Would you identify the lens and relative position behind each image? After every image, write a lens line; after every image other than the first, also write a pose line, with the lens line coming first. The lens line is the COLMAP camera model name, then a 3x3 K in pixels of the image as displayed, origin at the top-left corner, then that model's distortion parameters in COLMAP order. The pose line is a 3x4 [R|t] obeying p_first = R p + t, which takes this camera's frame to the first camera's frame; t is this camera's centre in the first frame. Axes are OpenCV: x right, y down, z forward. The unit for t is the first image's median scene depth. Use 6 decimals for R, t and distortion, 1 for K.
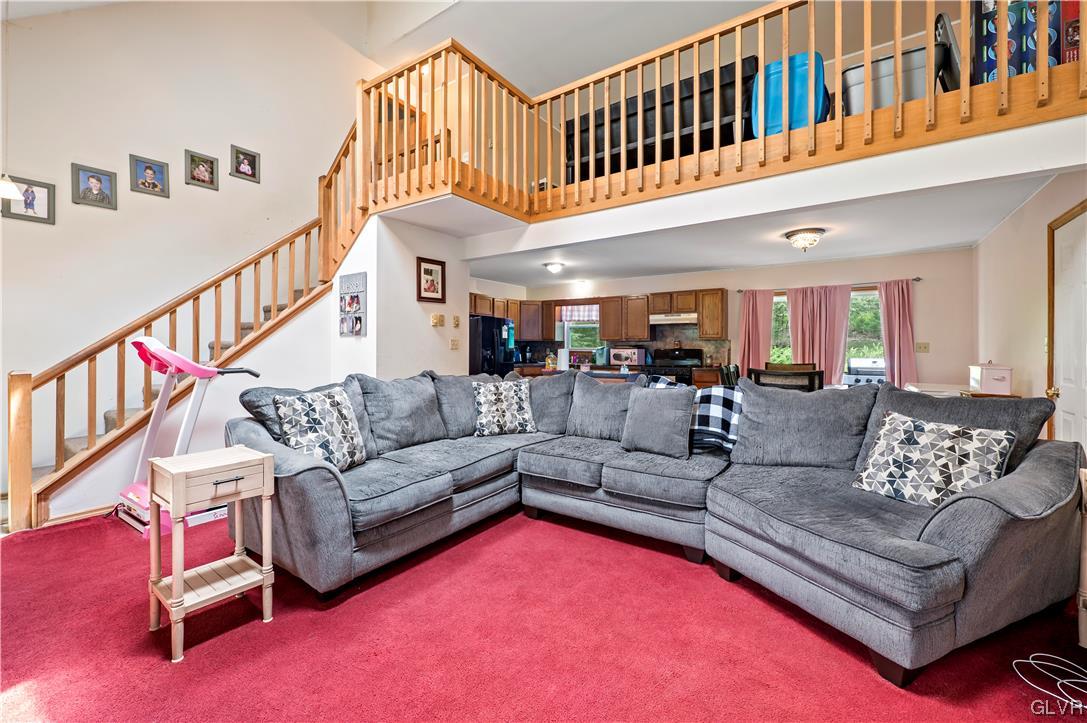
lens RADIAL K [[446.3, 0, 545.4], [0, 446.3, 346.6], [0, 0, 1]] dist [0.000407, -0.000055]
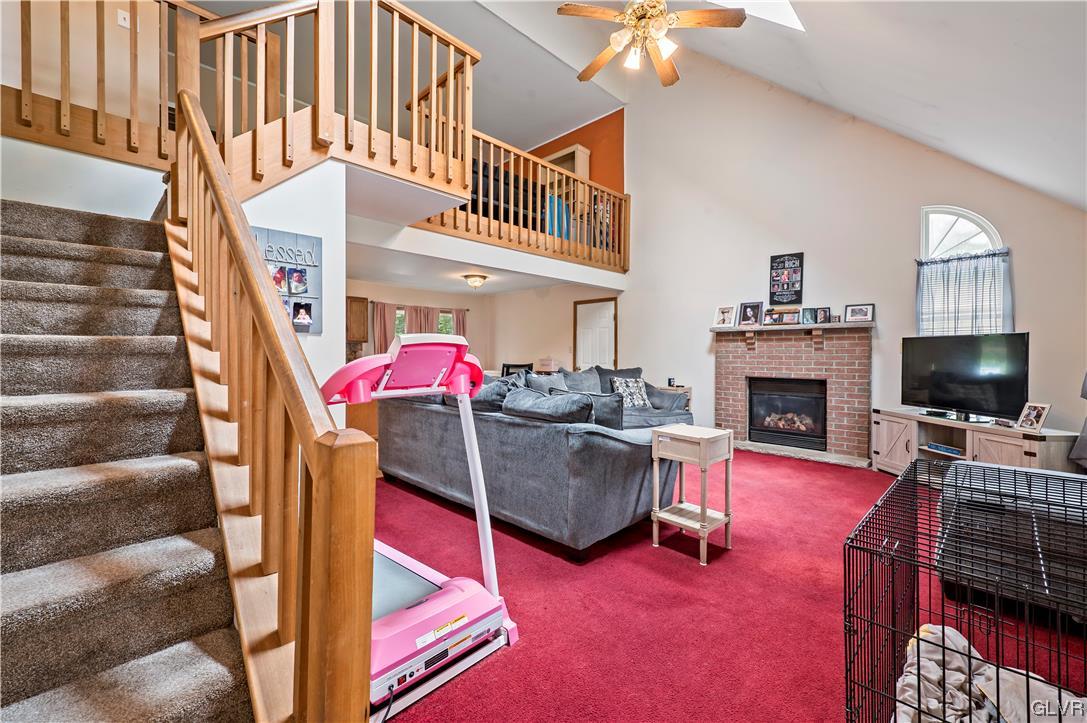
lens RADIAL K [[449.6, 0, 542.7], [0, 449.6, 351.2], [0, 0, 1]] dist [0.001558, 0.000253]
pose [[0.163536, -0.002511, 0.986534, -0.628231], [-0.006309, 0.999974, 0.003592, -0.001477], [-0.986517, -0.006812, 0.163516, 0.347601]]
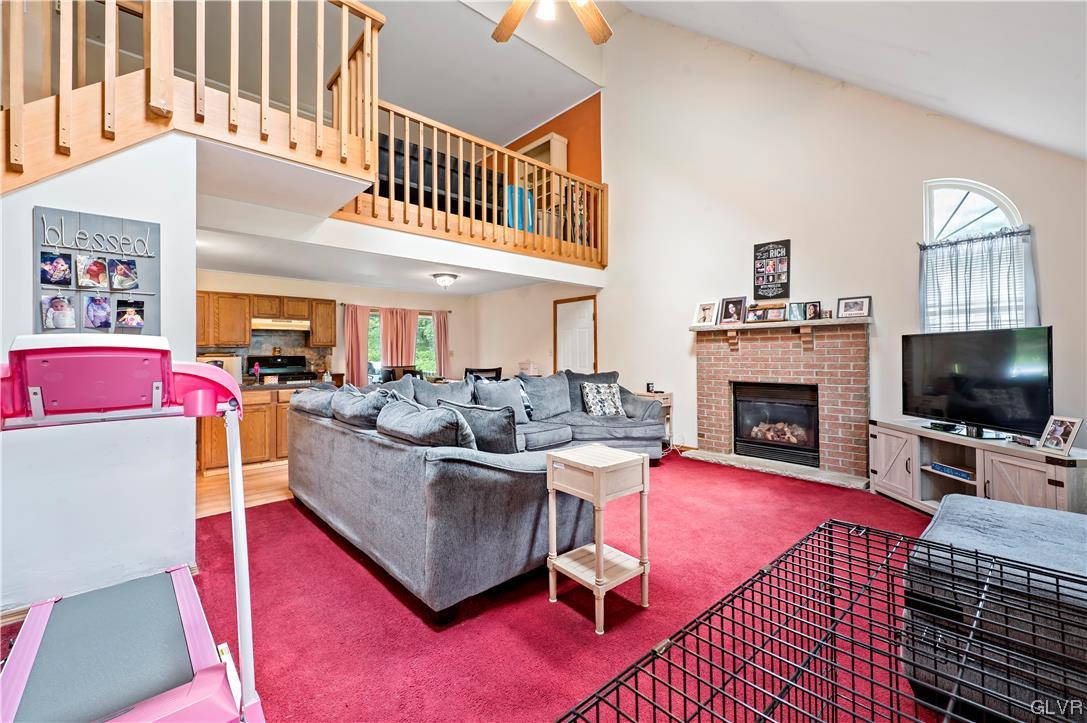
lens RADIAL K [[446.3, 0, 545.4], [0, 446.3, 346.6], [0, 0, 1]] dist [0.000407, -0.000055]
pose [[0.215910, 0.011282, 0.976348, -0.525516], [0.002426, 0.999924, -0.012091, -0.002443], [-0.976410, 0.004980, 0.215866, 0.247952]]
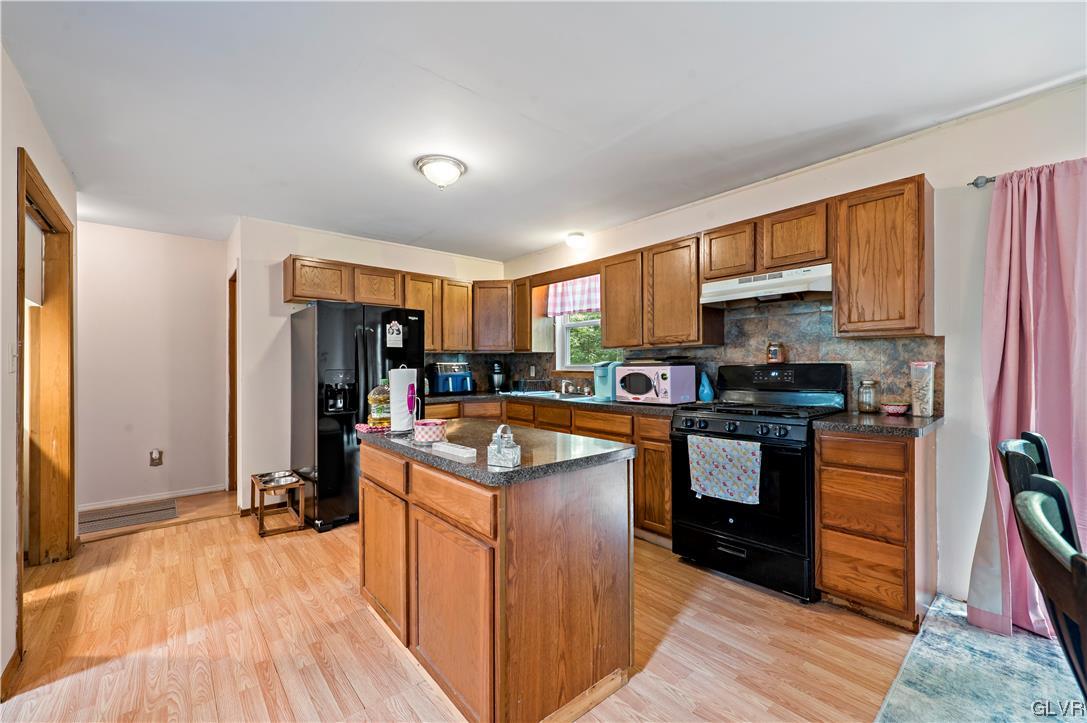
lens RADIAL K [[441.4, 0, 543.5], [0, 441.4, 368.3], [0, 0, 1]] dist [0.001921, 0.000325]
pose [[0.966525, -0.003564, -0.256549, 0.201898], [0.003792, 0.999993, 0.000392, 0.007972], [0.256546, -0.001352, 0.966531, 0.582161]]
